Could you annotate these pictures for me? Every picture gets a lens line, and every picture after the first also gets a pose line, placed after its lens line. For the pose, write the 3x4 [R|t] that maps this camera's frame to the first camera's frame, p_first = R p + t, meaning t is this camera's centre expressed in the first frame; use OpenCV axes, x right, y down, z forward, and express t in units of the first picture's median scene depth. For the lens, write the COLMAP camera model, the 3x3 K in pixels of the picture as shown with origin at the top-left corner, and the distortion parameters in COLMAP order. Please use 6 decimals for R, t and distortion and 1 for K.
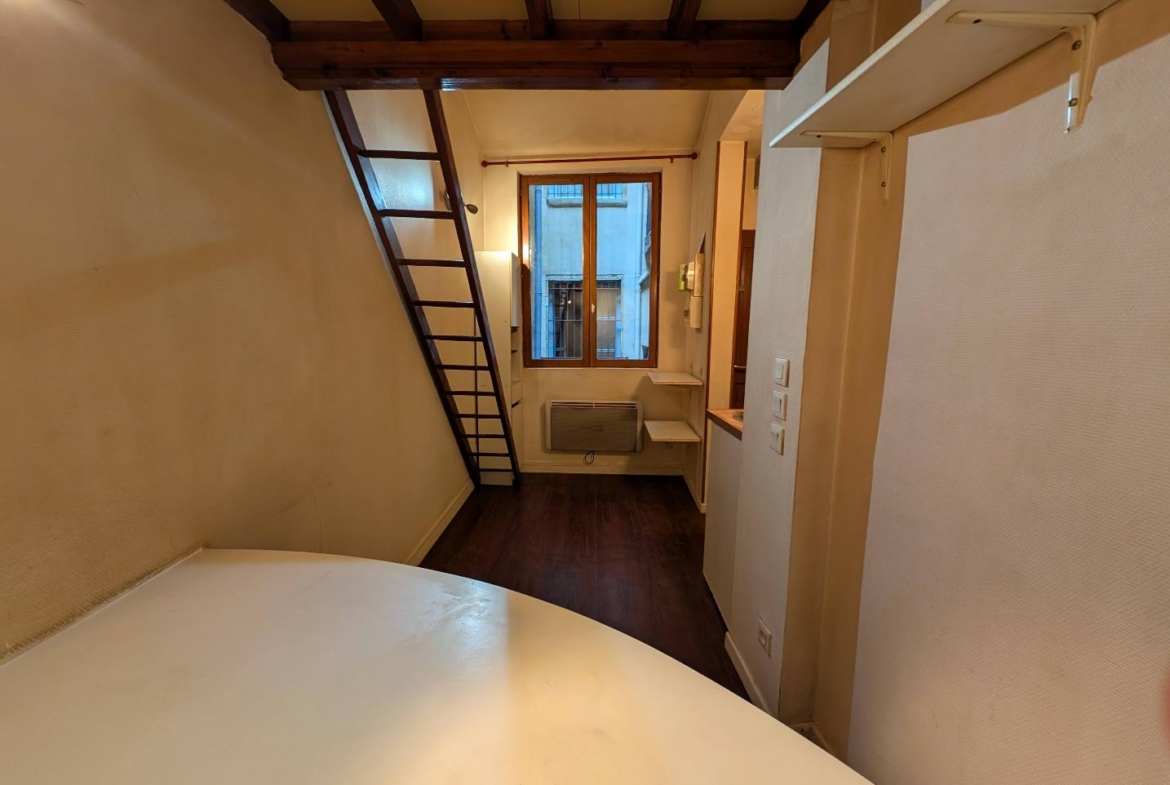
lens RADIAL K [[443.9, 0, 585.0], [0, 443.9, 392.5], [0, 0, 1]] dist [0.013761, -0.000239]
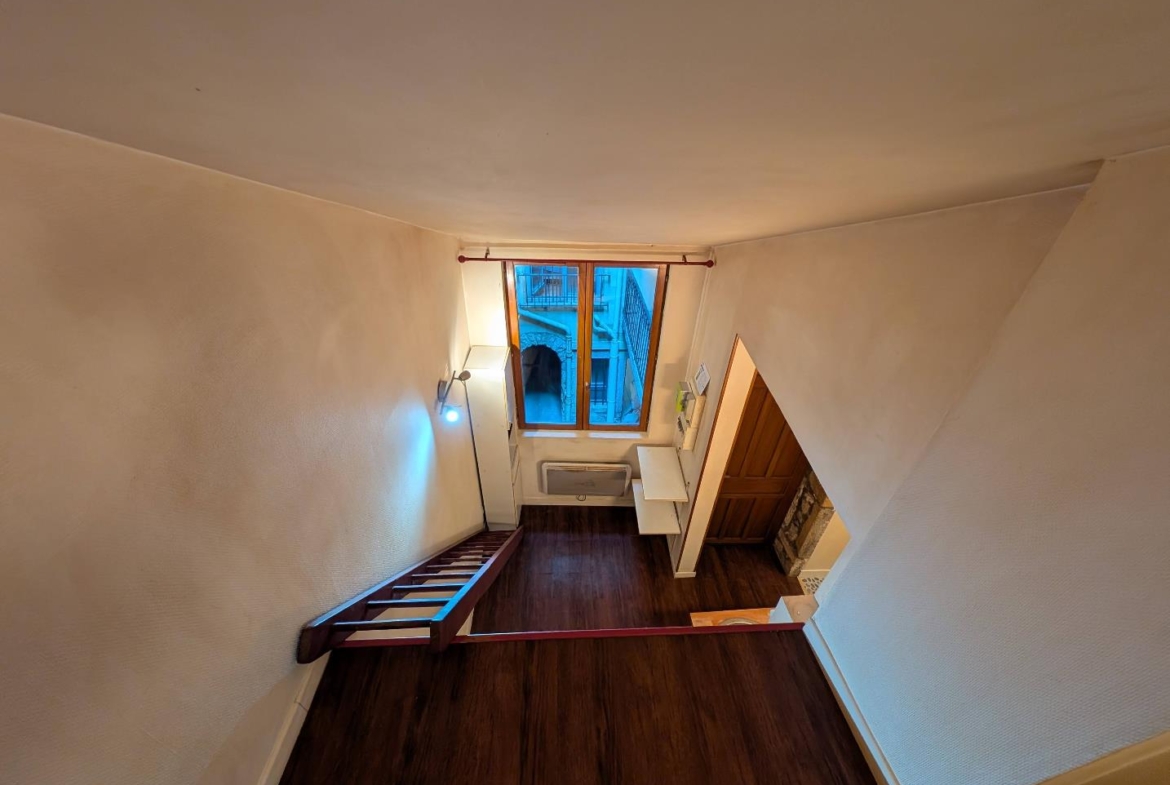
lens RADIAL K [[443.9, 0, 585.0], [0, 443.9, 392.5], [0, 0, 1]] dist [0.013761, -0.000239]
pose [[0.997378, -0.023136, 0.068577, -0.056670], [-0.012202, 0.880211, 0.474426, -0.670026], [-0.071339, -0.474019, 0.877620, 0.137003]]
